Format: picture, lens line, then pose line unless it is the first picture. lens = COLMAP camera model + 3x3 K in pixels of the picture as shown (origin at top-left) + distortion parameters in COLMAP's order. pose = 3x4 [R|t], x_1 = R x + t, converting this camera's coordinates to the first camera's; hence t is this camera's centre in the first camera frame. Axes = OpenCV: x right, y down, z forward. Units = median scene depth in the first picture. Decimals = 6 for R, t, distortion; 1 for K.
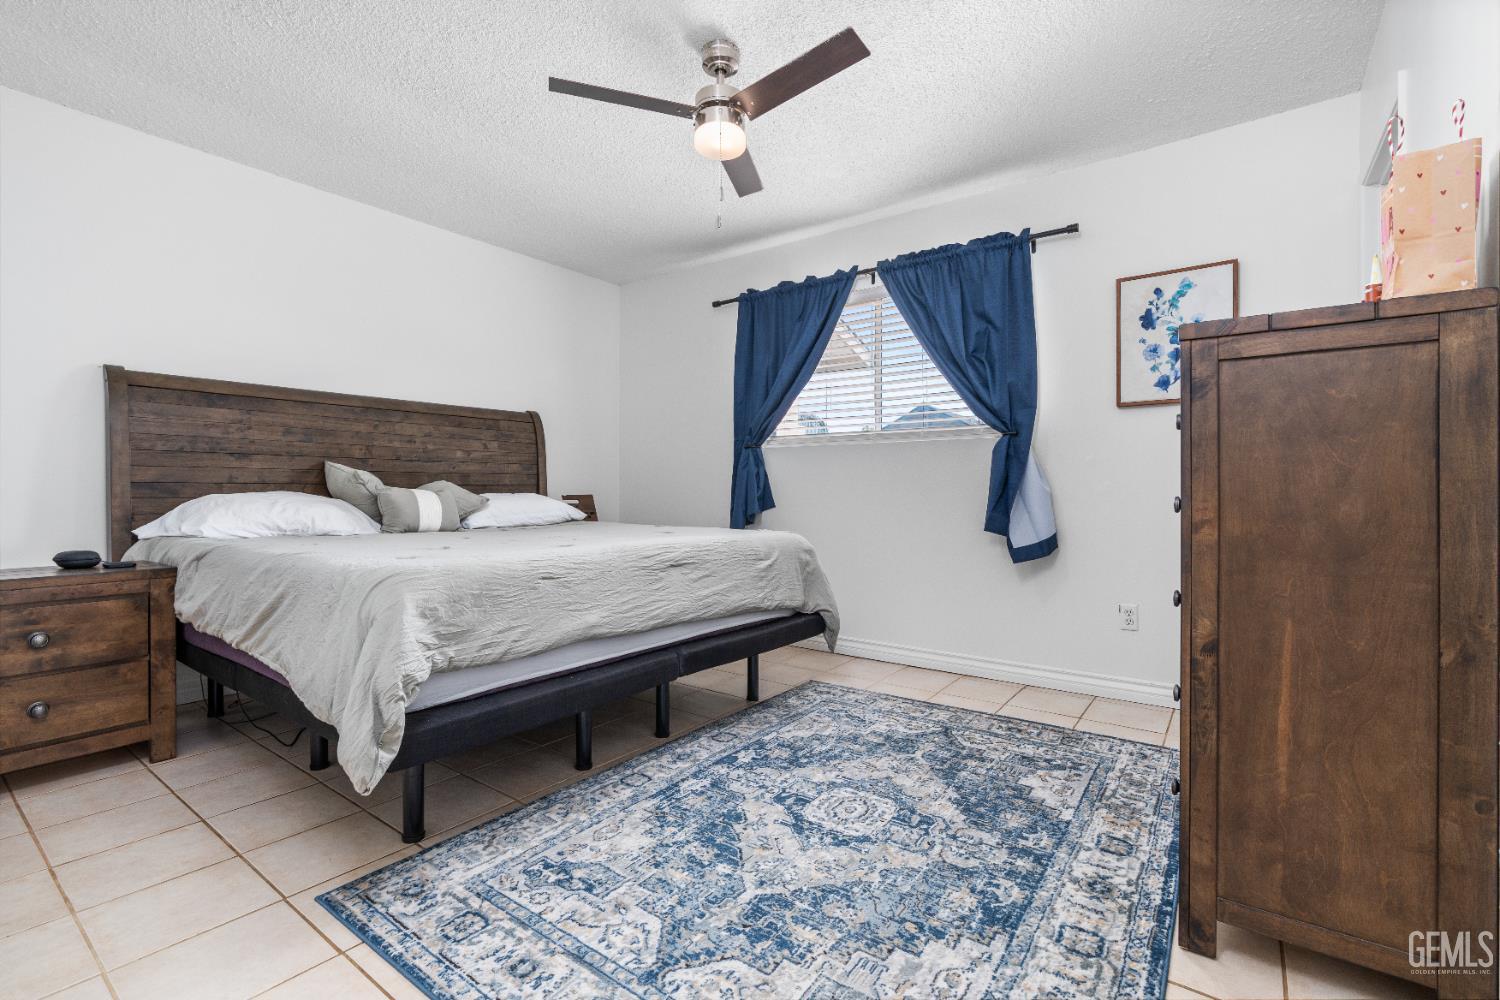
lens RADIAL K [[686.4, 0, 747.1], [0, 686.4, 483.9], [0, 0, 1]] dist [-0.005597, 0.001723]
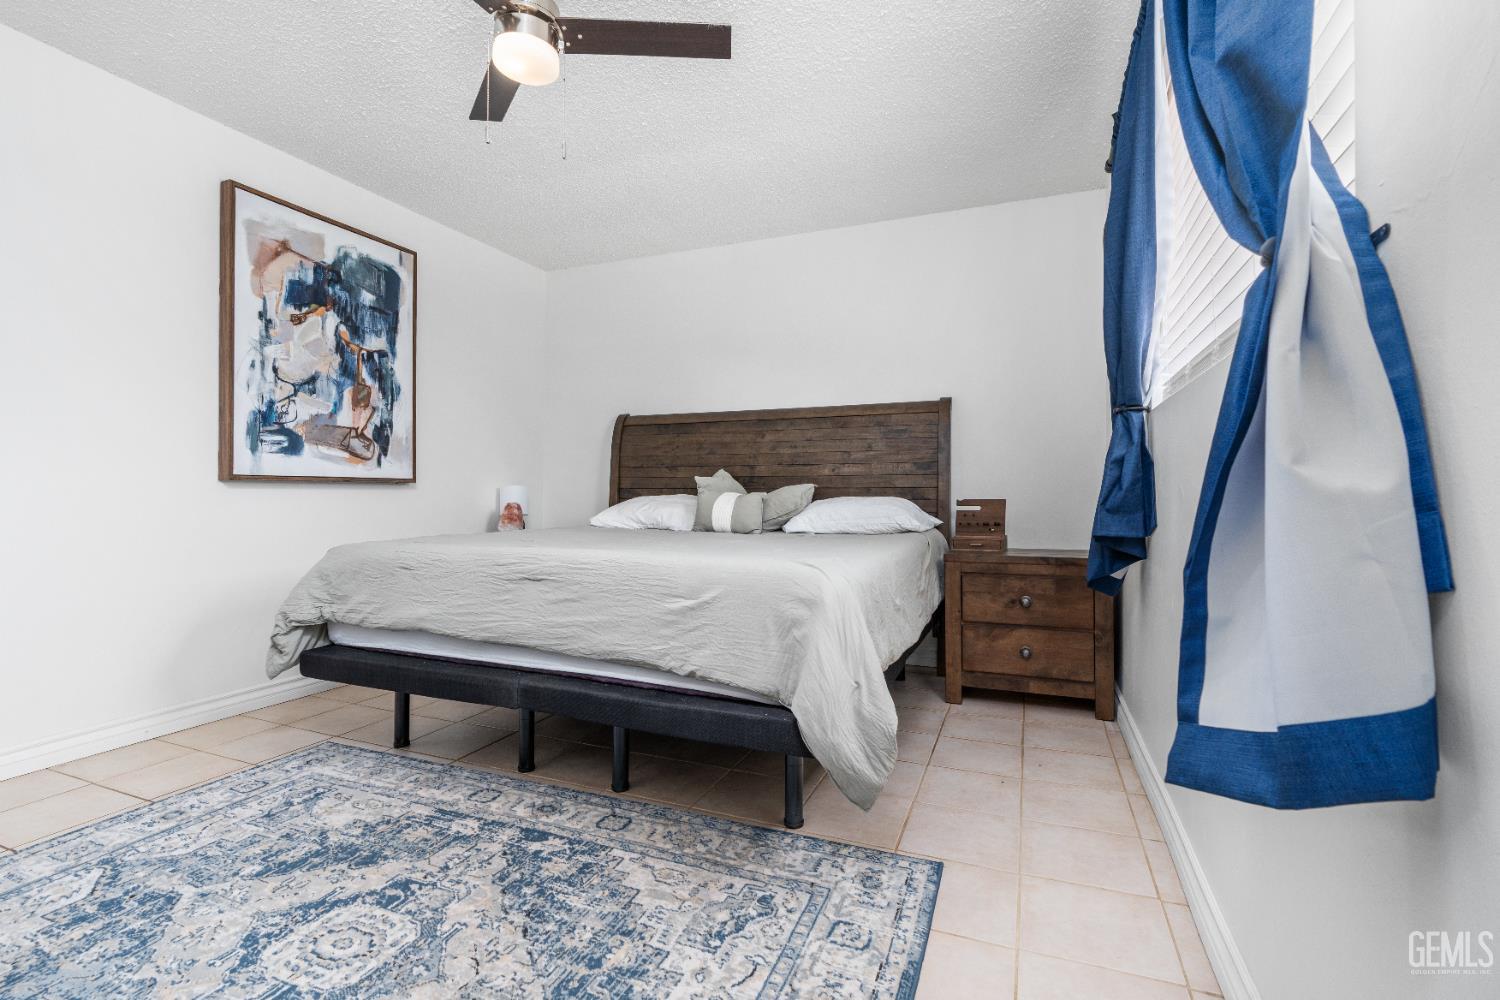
lens RADIAL K [[686.4, 0, 747.1], [0, 686.4, 483.9], [0, 0, 1]] dist [-0.005597, 0.001723]
pose [[0.233211, -0.014386, -0.972320, 0.886452], [0.009450, 0.999877, -0.012527, 0.012247], [0.972380, -0.006267, 0.233318, 1.170665]]
